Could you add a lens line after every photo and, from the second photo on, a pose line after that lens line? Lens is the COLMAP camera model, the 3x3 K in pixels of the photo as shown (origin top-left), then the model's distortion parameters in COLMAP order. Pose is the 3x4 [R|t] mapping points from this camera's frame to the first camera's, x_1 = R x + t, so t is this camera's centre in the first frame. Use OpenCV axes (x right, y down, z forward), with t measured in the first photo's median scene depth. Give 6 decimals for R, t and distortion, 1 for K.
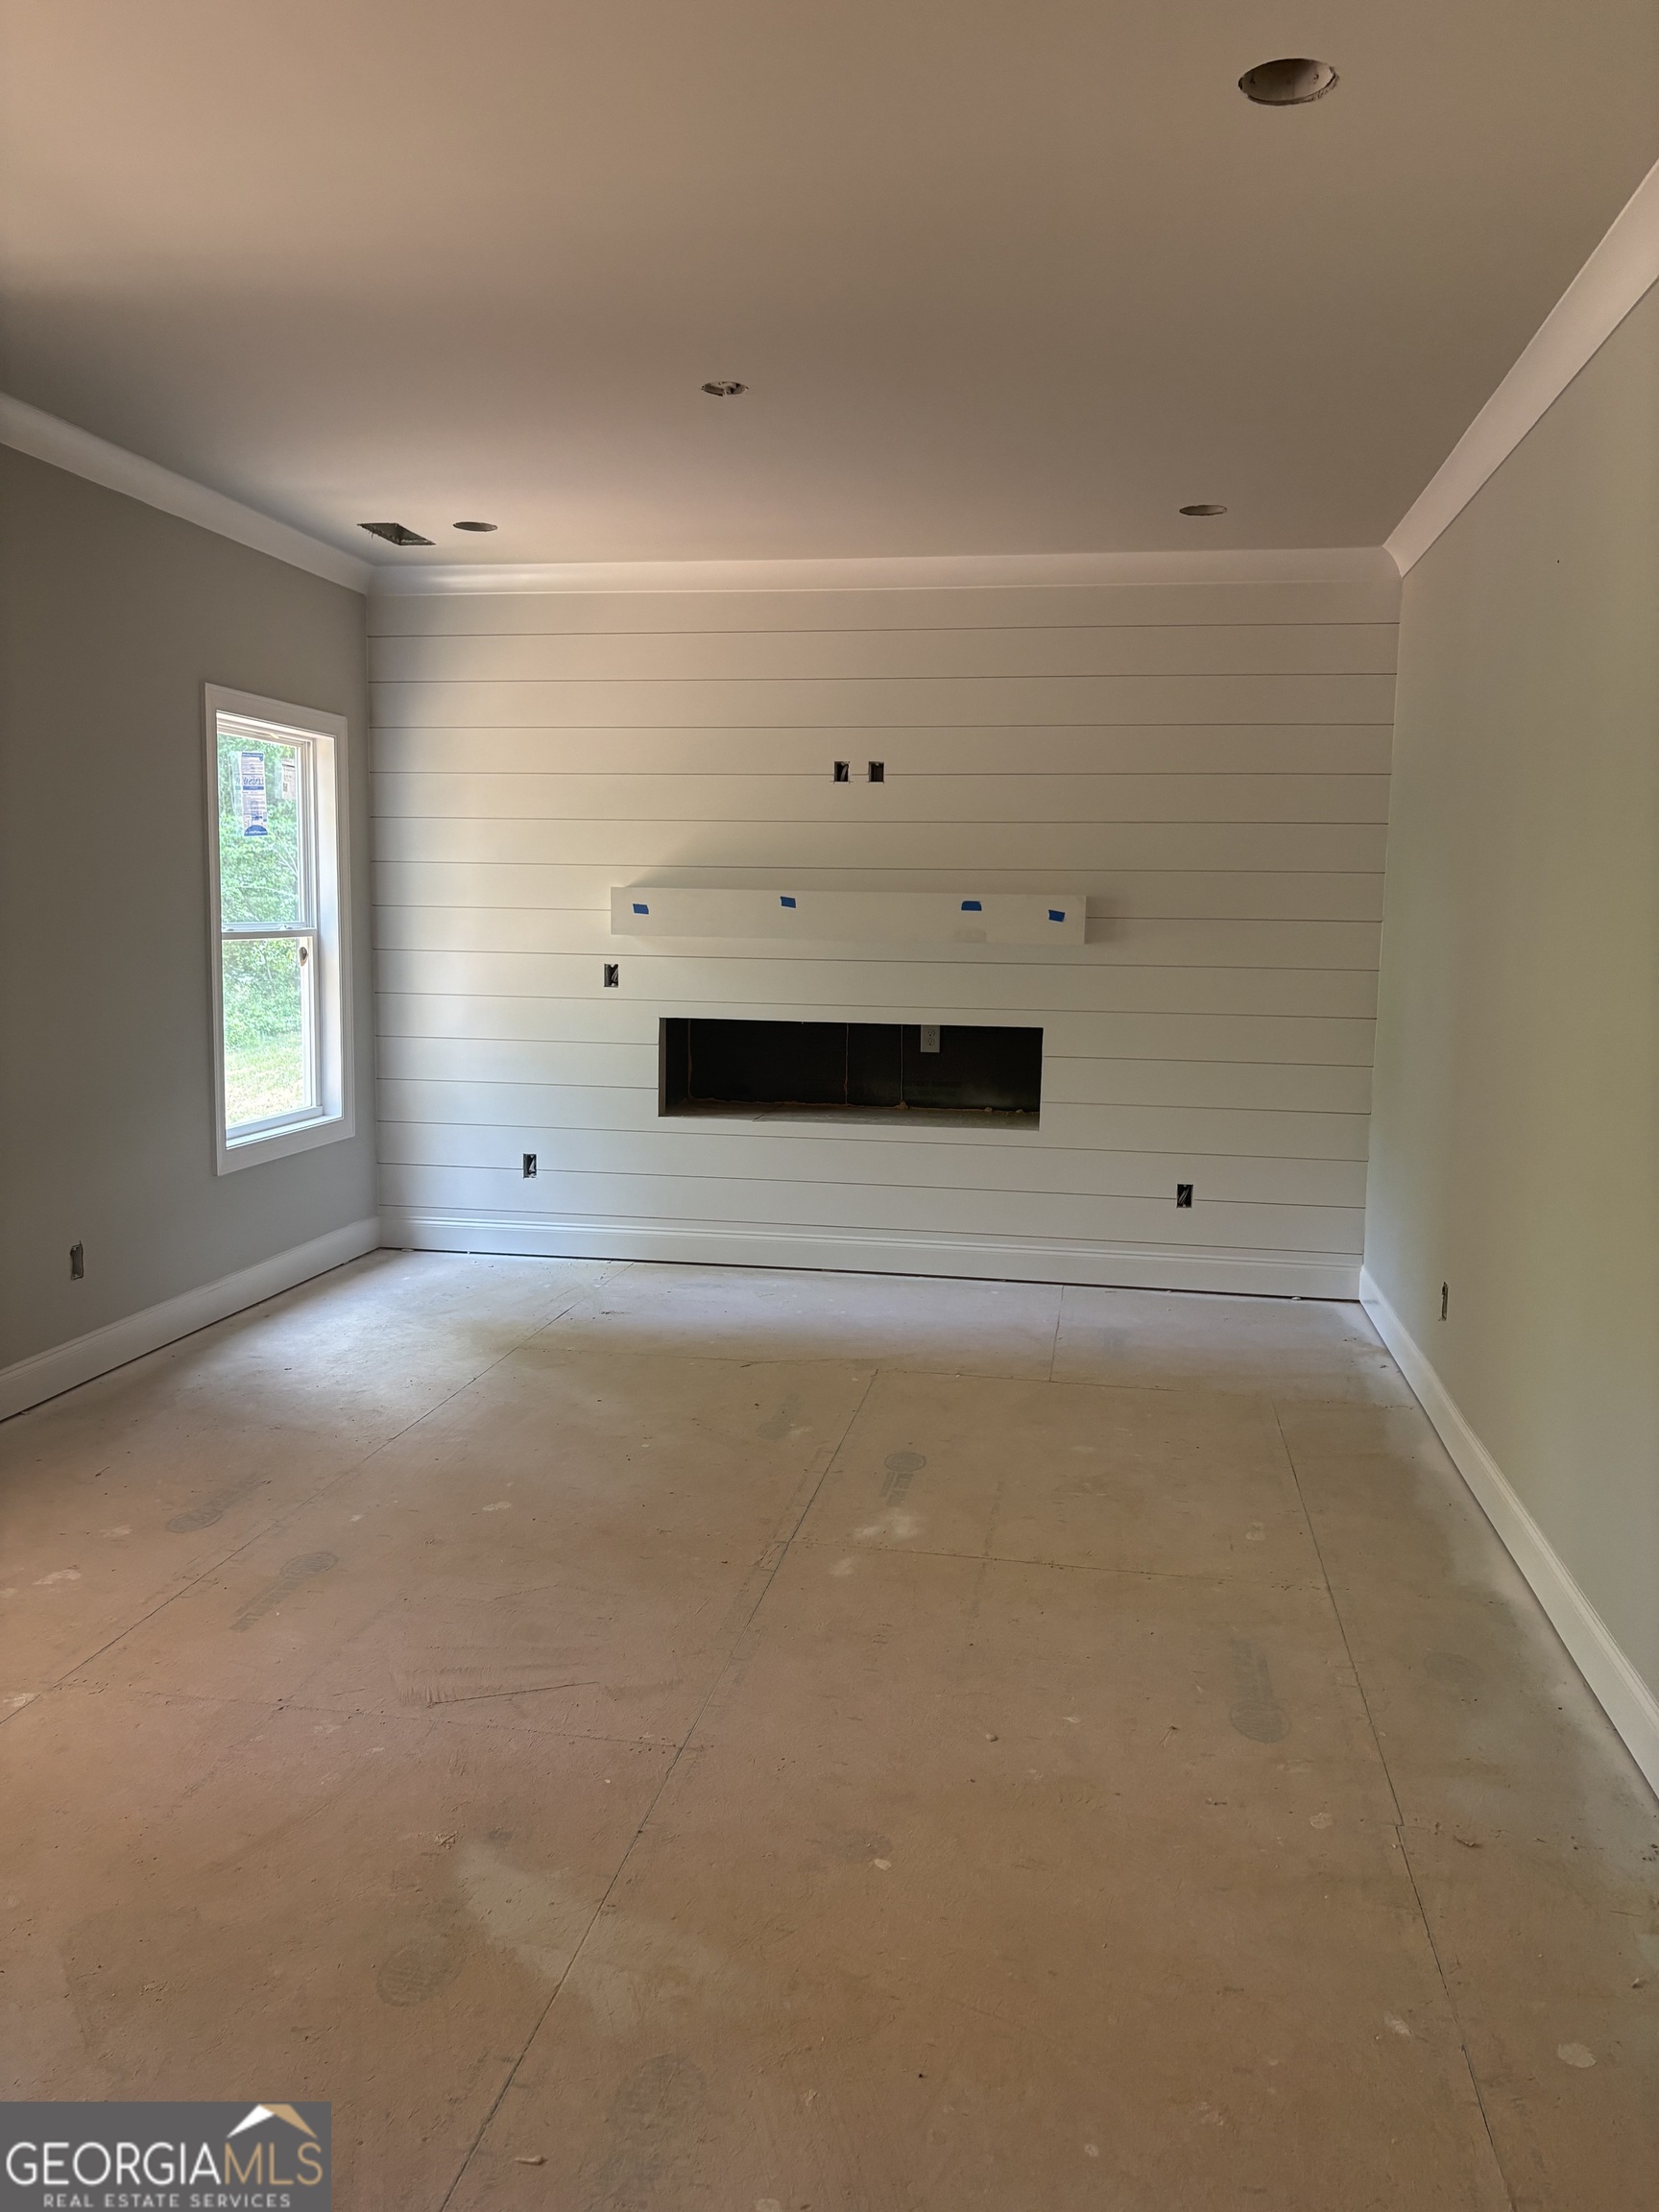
lens RADIAL K [[1699.6, 0, 832.4], [0, 1699.6, 1097.8], [0, 0, 1]] dist [0.047259, -0.052297]
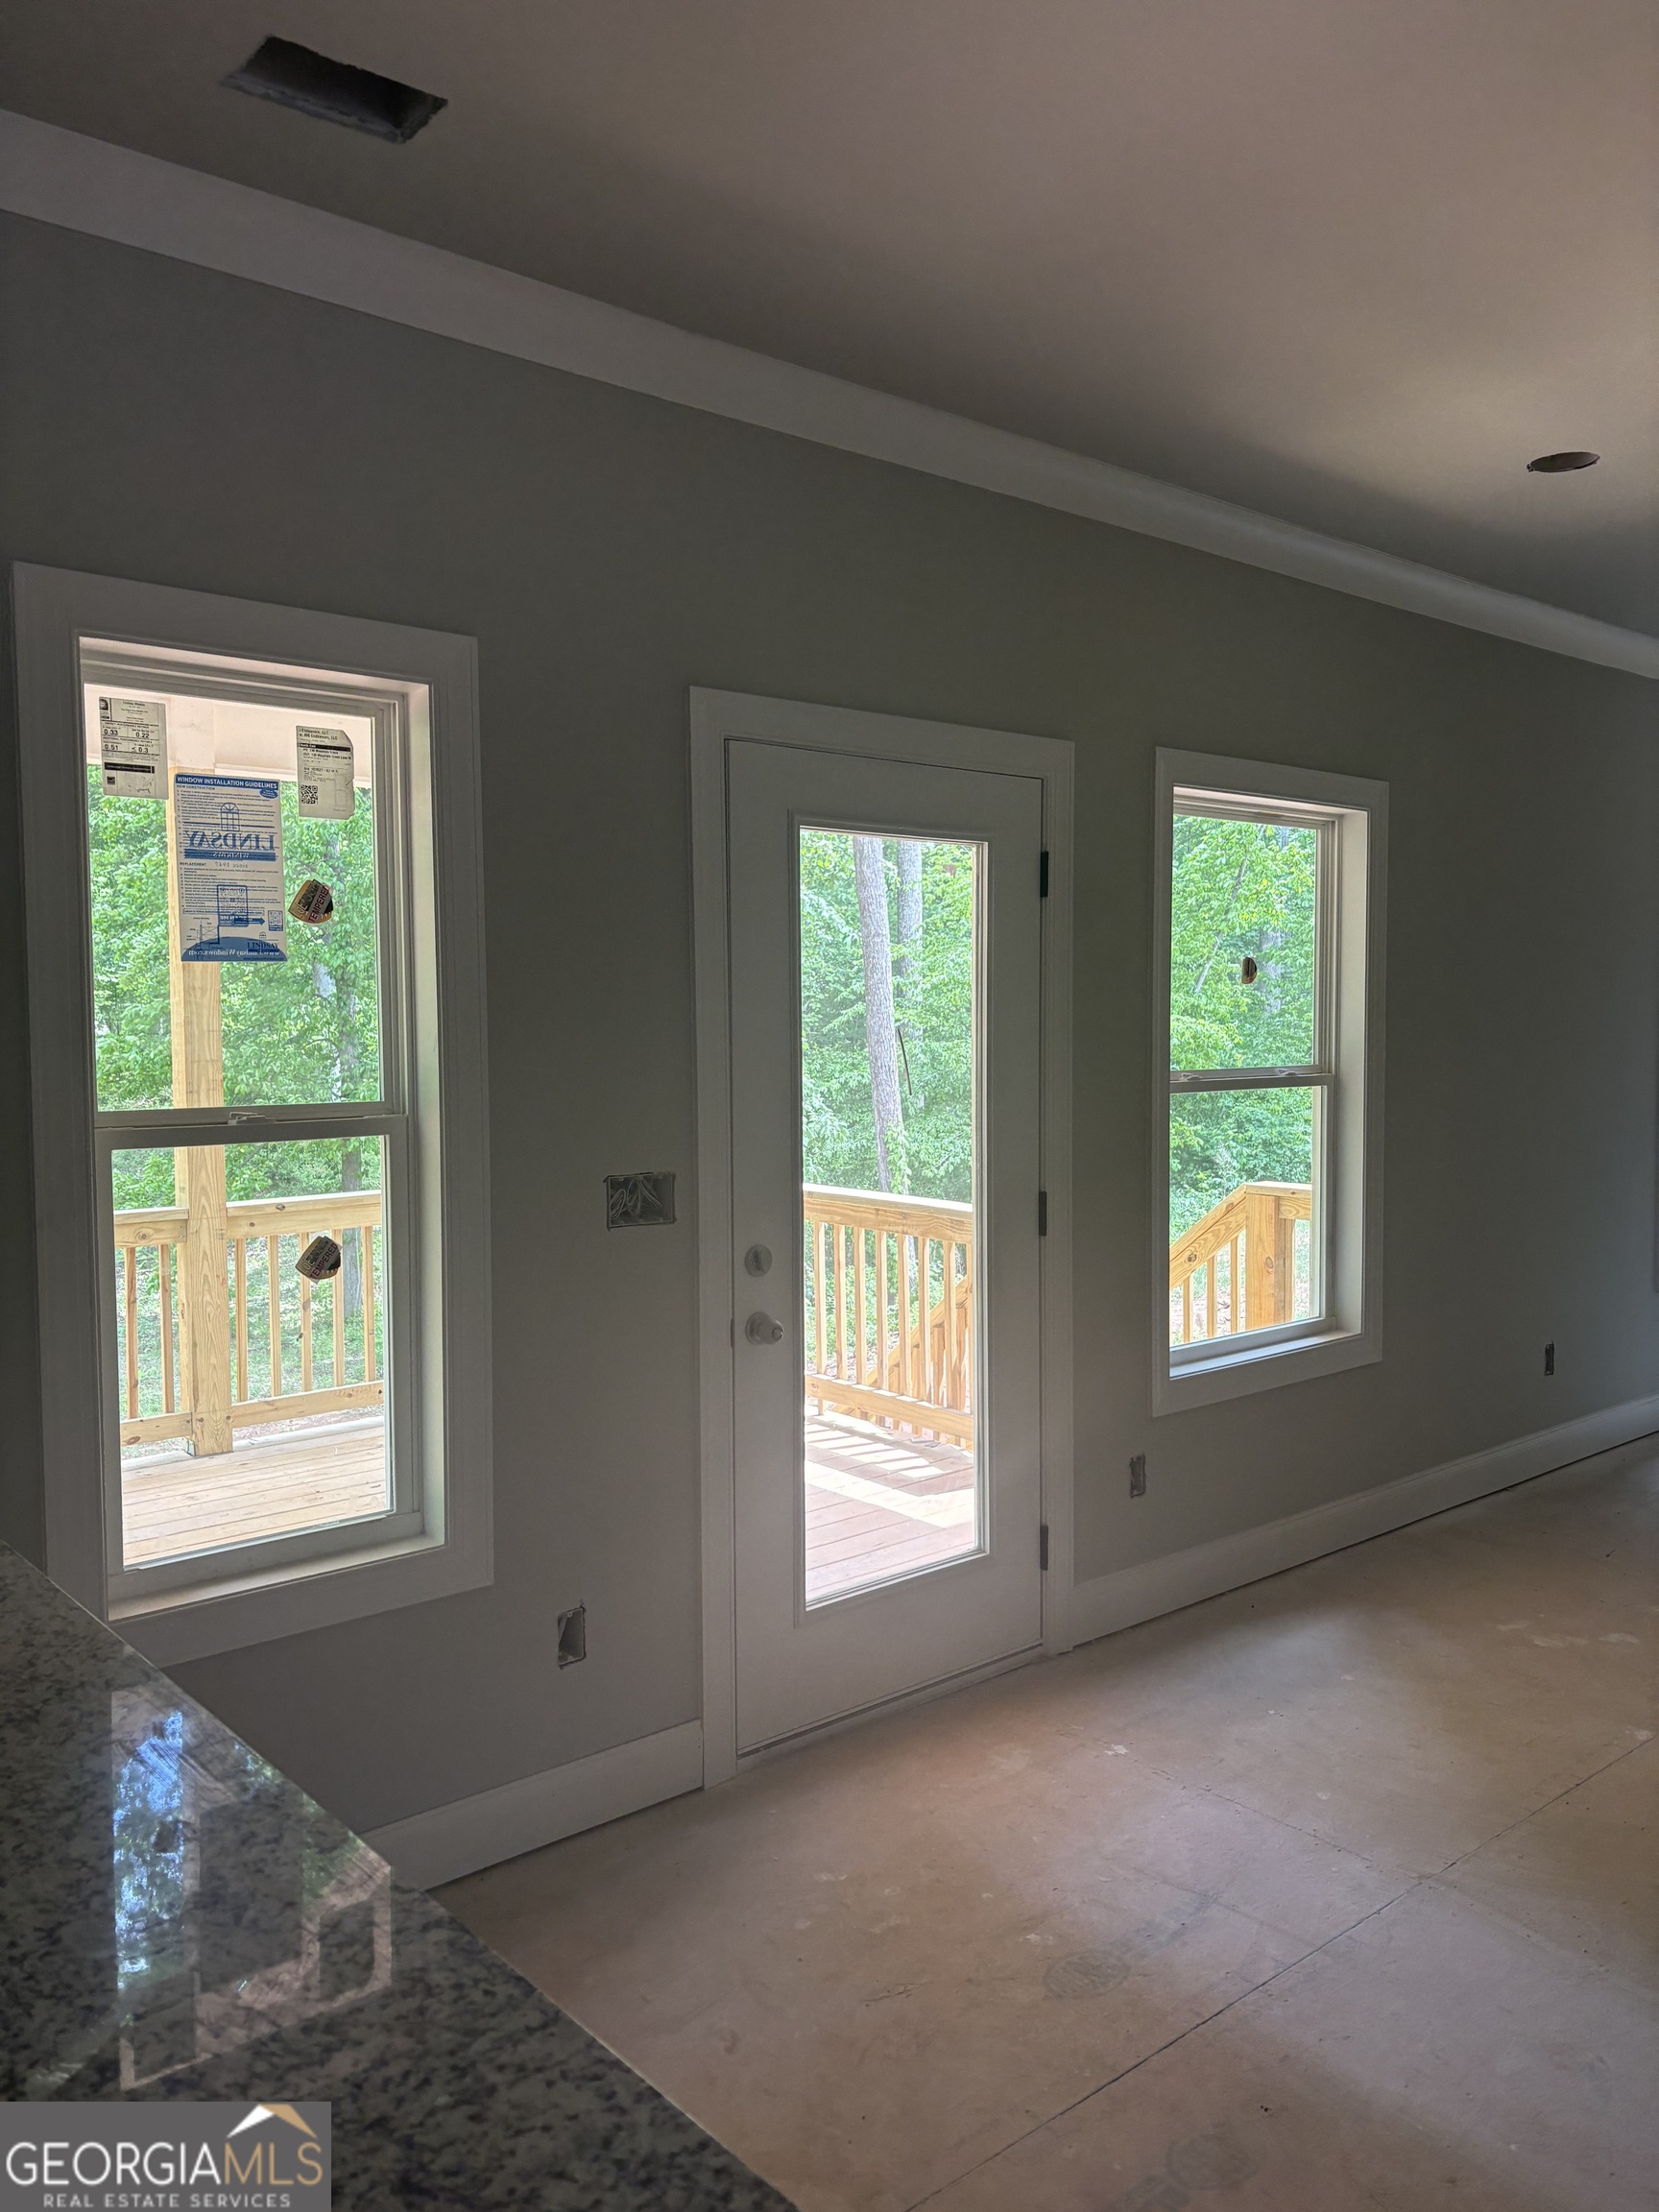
lens RADIAL K [[1699.6, 0, 832.4], [0, 1699.6, 1097.8], [0, 0, 1]] dist [0.047259, -0.052297]
pose [[0.731691, 0.027274, -0.681090, 0.033709], [-0.076577, 0.996163, -0.042375, -0.047610], [0.677321, 0.083162, 0.730972, 0.357668]]
